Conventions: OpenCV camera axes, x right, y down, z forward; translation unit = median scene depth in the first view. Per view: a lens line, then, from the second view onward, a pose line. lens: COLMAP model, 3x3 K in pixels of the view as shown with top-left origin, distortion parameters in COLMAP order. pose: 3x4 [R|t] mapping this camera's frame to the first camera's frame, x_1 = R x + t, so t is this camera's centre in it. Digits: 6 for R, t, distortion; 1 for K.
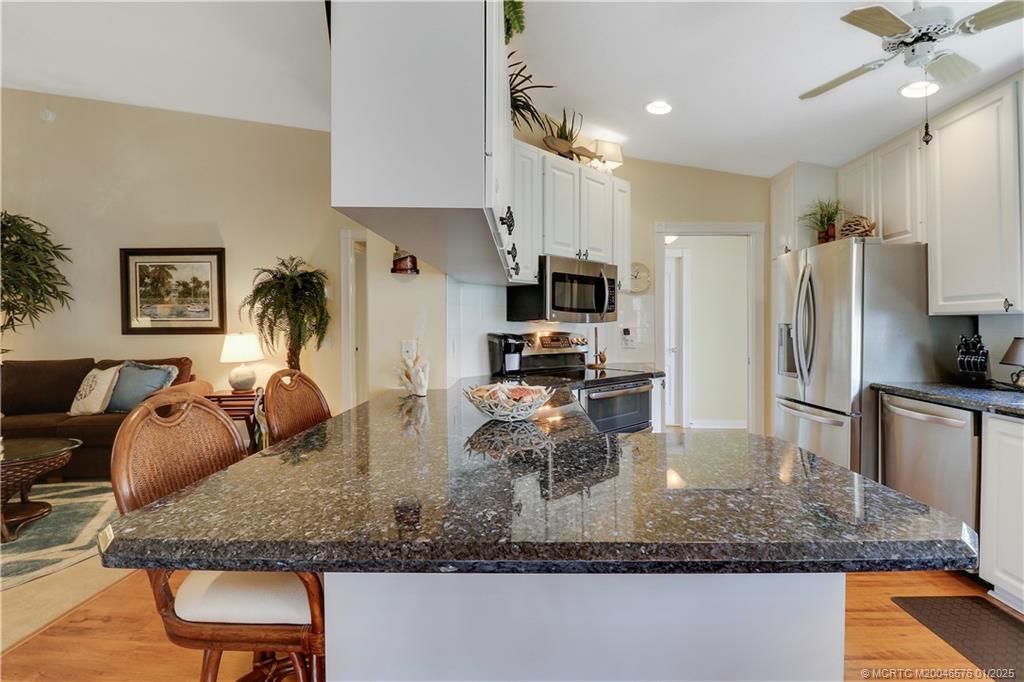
lens RADIAL K [[486.9, 0, 510.3], [0, 486.9, 327.7], [0, 0, 1]] dist [-0.000605, -0.000231]
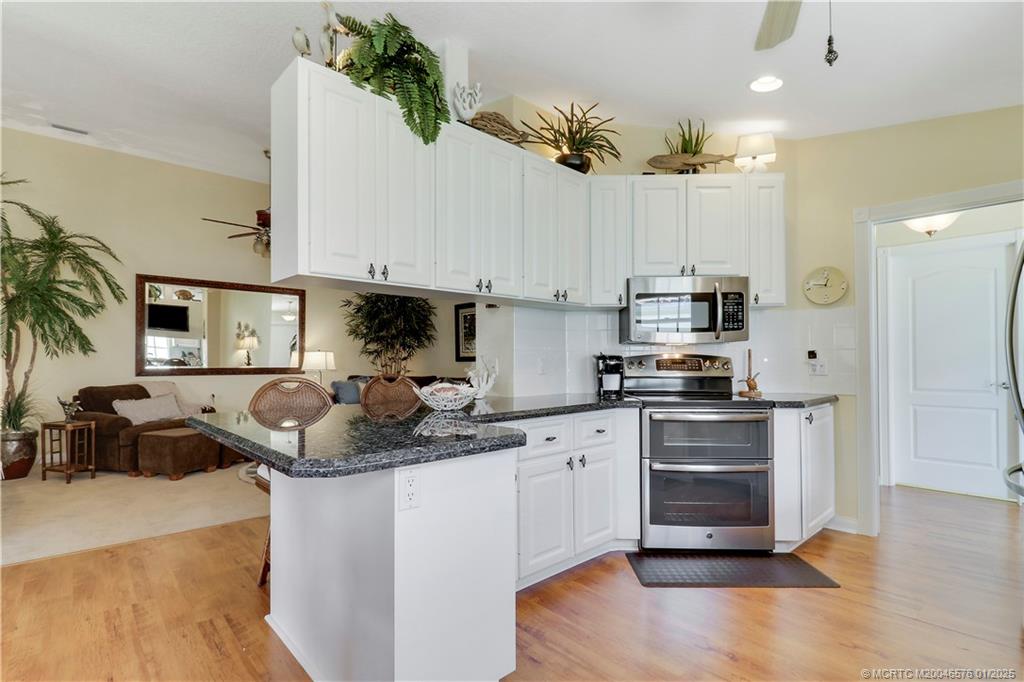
lens RADIAL K [[484.9, 0, 511.2], [0, 484.9, 354.8], [0, 0, 1]] dist [0.000705, 0.000031]
pose [[0.692991, -0.012607, -0.720836, 0.552399], [0.000553, 0.999856, -0.016955, 0.026078], [0.720946, 0.011351, 0.692898, 0.102187]]
